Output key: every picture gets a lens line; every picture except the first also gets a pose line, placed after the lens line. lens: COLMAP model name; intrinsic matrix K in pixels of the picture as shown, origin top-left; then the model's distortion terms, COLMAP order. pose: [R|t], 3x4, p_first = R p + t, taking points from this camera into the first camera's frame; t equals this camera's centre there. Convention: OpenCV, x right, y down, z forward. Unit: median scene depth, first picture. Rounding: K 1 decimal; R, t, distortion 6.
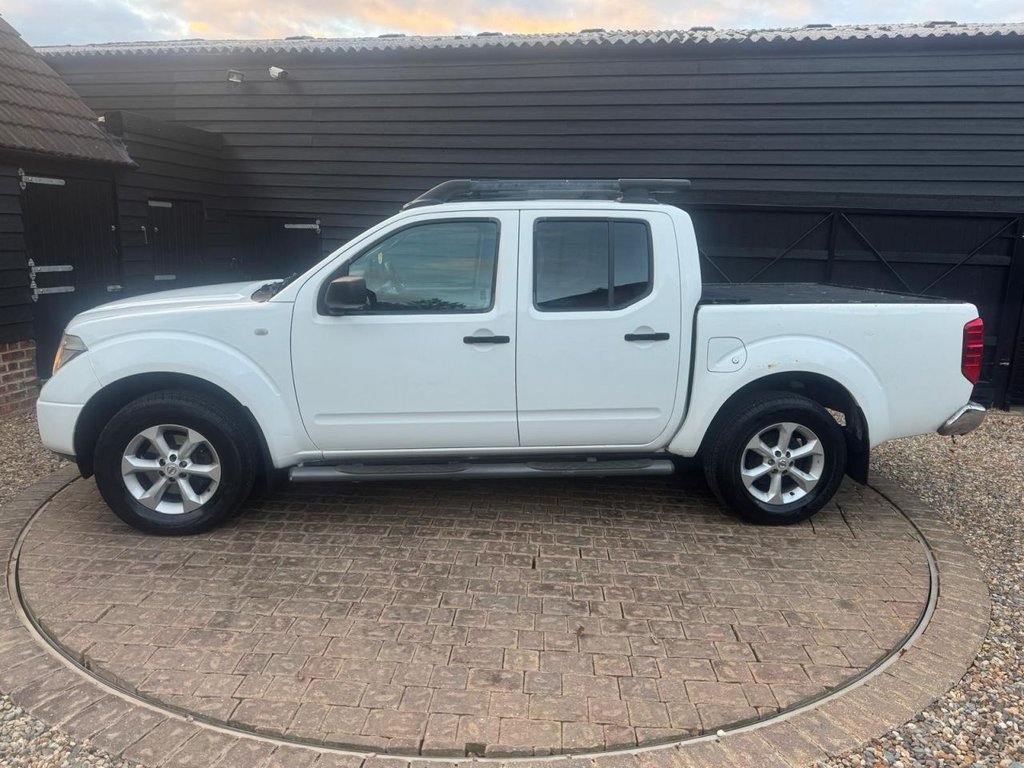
lens RADIAL K [[734.3, 0, 504.5], [0, 734.3, 385.5], [0, 0, 1]] dist [0.004876, -0.010879]
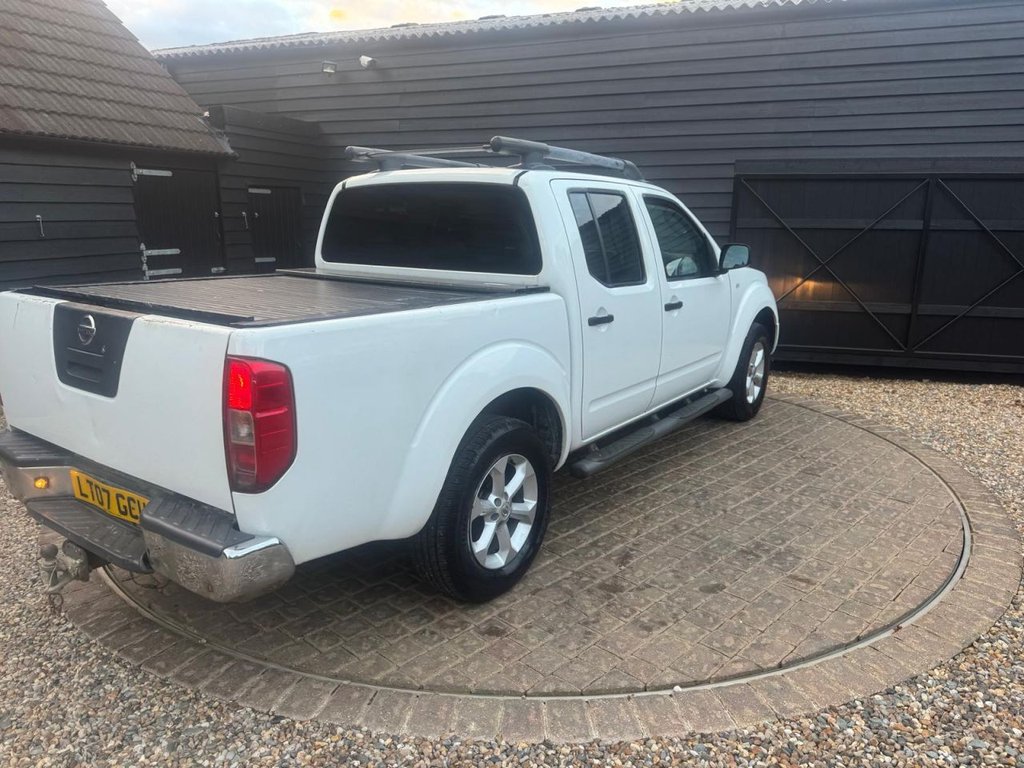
lens RADIAL K [[736.2, 0, 511.8], [0, 736.2, 383.5], [0, 0, 1]] dist [0.003984, -0.010975]
pose [[0.987703, 0.011644, -0.155905, 0.195242], [-0.007928, 0.999670, 0.024438, 0.017599], [0.156138, -0.022902, 0.987470, -0.043679]]
